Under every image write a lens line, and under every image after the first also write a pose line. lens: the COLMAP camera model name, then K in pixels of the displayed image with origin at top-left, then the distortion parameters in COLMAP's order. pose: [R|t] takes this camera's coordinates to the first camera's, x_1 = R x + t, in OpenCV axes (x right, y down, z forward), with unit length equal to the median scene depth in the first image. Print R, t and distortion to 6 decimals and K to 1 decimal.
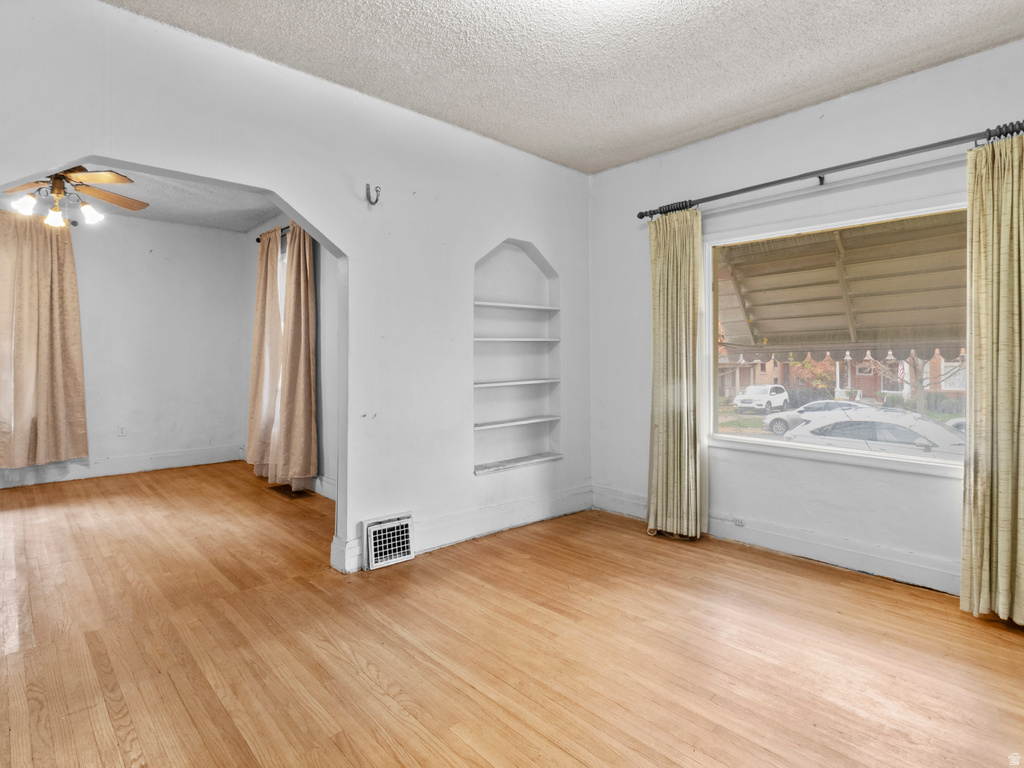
lens RADIAL K [[542.4, 0, 537.9], [0, 542.4, 358.2], [0, 0, 1]] dist [0.003682, 0.001294]
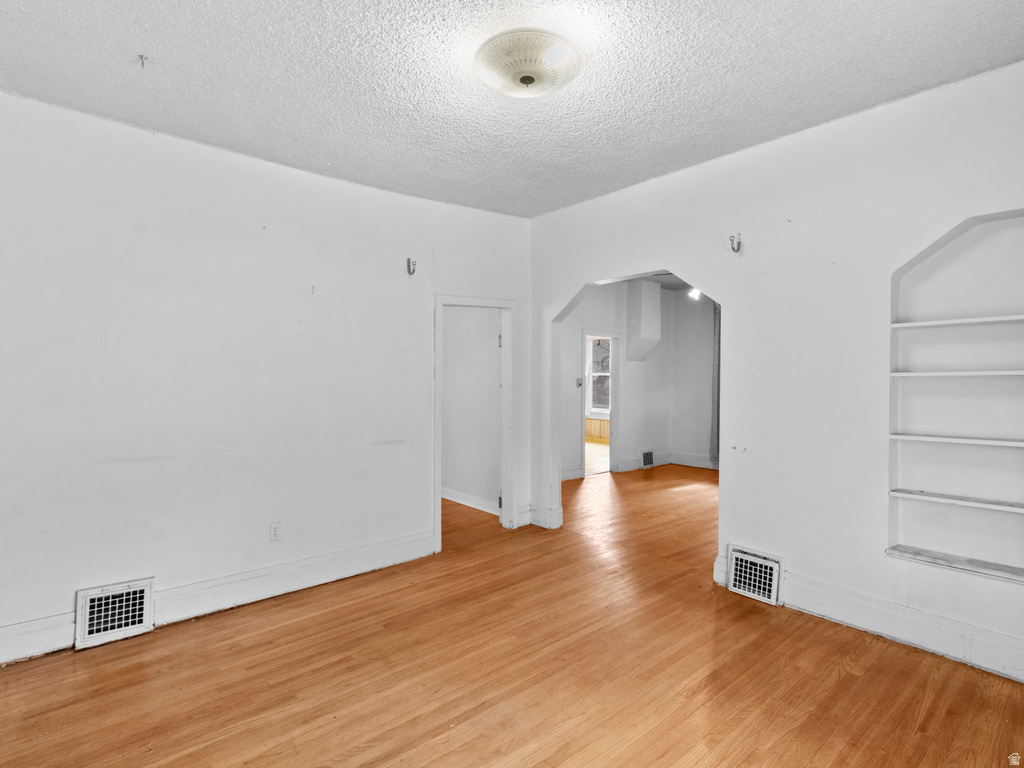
lens RADIAL K [[542.4, 0, 509.1], [0, 542.4, 381.7], [0, 0, 1]] dist [0.003682, 0.001294]
pose [[-0.049218, 0.007320, -0.998761, 0.737409], [-0.009166, 0.999928, 0.007780, -0.029346], [0.998746, 0.009537, -0.049148, 0.564949]]
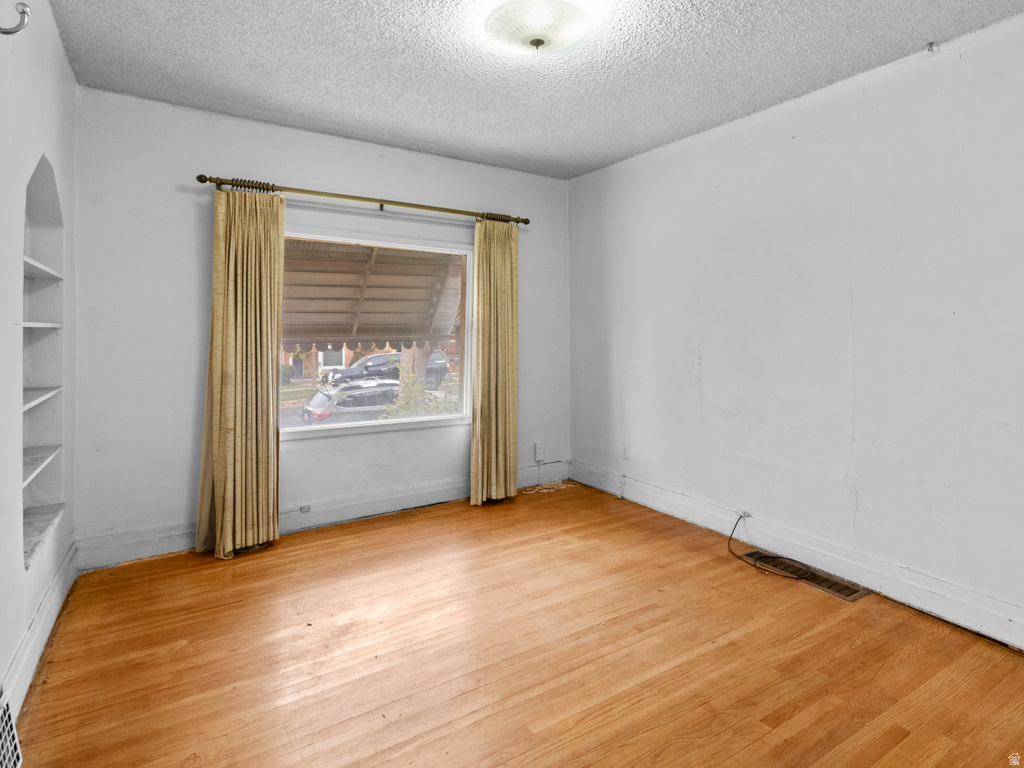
lens RADIAL K [[542.4, 0, 506.2], [0, 542.4, 338.8], [0, 0, 1]] dist [0.003682, 0.001294]
pose [[0.205897, 0.002552, 0.978570, -0.619462], [0.000715, 0.999996, -0.002758, -0.020980], [-0.978573, 0.001267, 0.205894, 0.451700]]
